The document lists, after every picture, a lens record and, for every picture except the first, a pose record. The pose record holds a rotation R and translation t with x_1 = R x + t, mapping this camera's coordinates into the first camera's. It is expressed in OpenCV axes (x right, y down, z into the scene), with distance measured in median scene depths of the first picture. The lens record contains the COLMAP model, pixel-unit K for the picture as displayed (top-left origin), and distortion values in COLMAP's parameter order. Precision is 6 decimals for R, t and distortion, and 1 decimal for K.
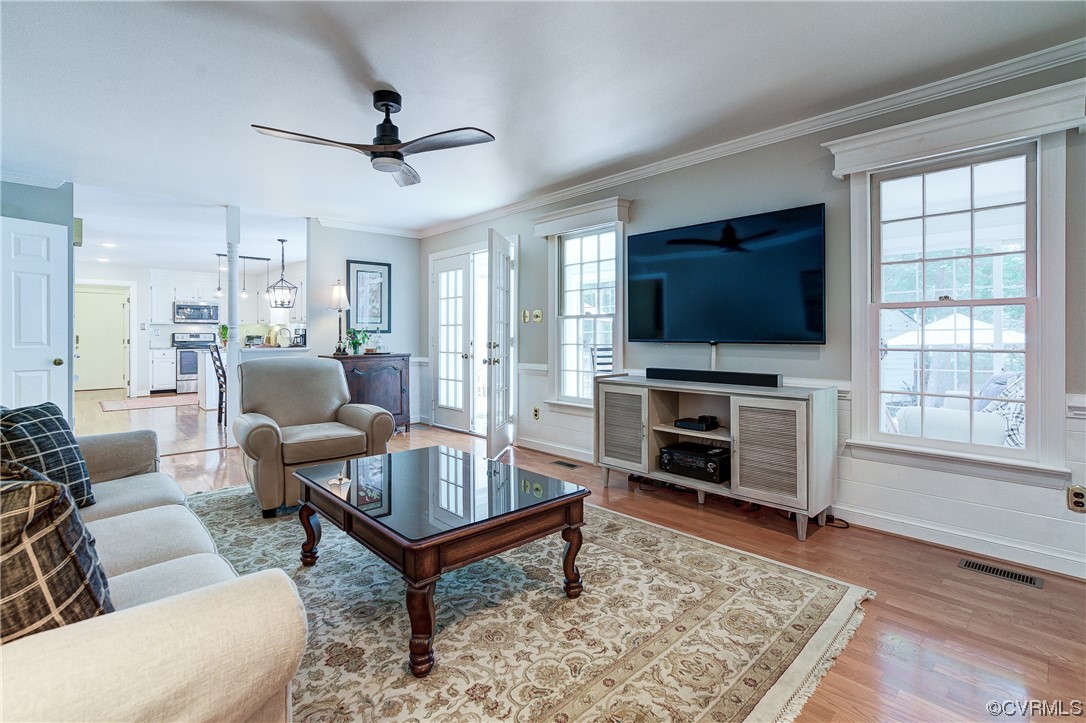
lens RADIAL K [[505.0, 0, 544.8], [0, 505.0, 338.3], [0, 0, 1]] dist [-0.028511, 0.001318]
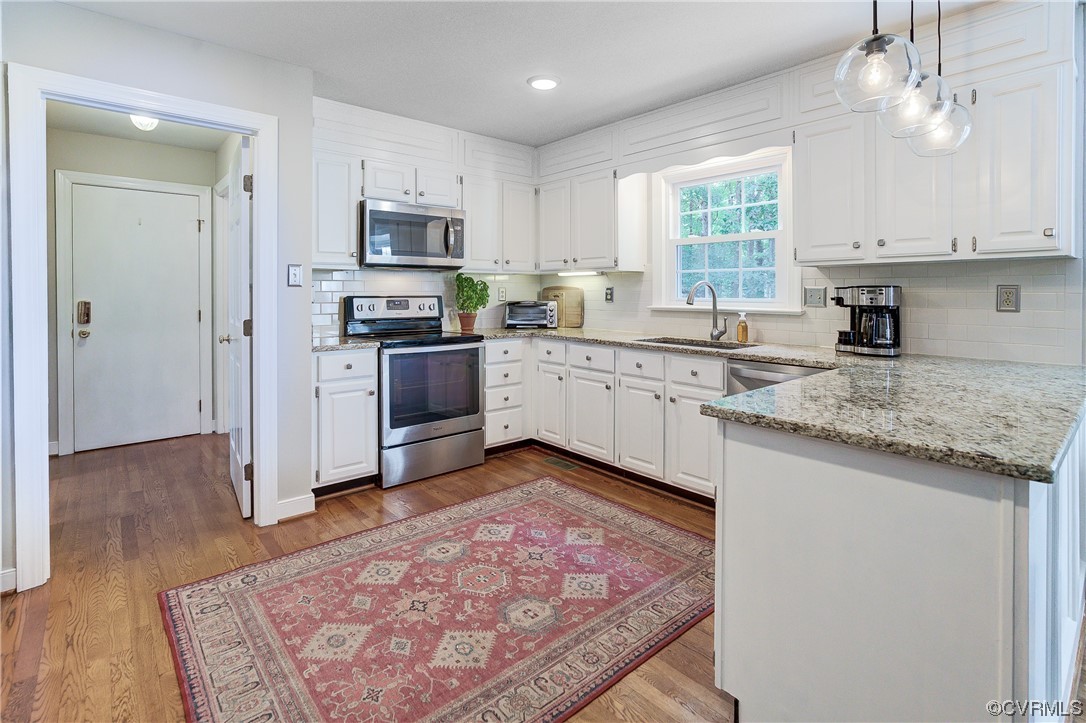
lens RADIAL K [[530.4, 0, 553.6], [0, 530.4, 294.6], [0, 0, 1]] dist [-0.043612, 0.000058]
pose [[0.998797, 0.007138, -0.048523, -1.332962], [-0.007327, 0.999966, -0.003708, -0.024636], [0.048495, 0.004059, 0.998815, 1.453876]]
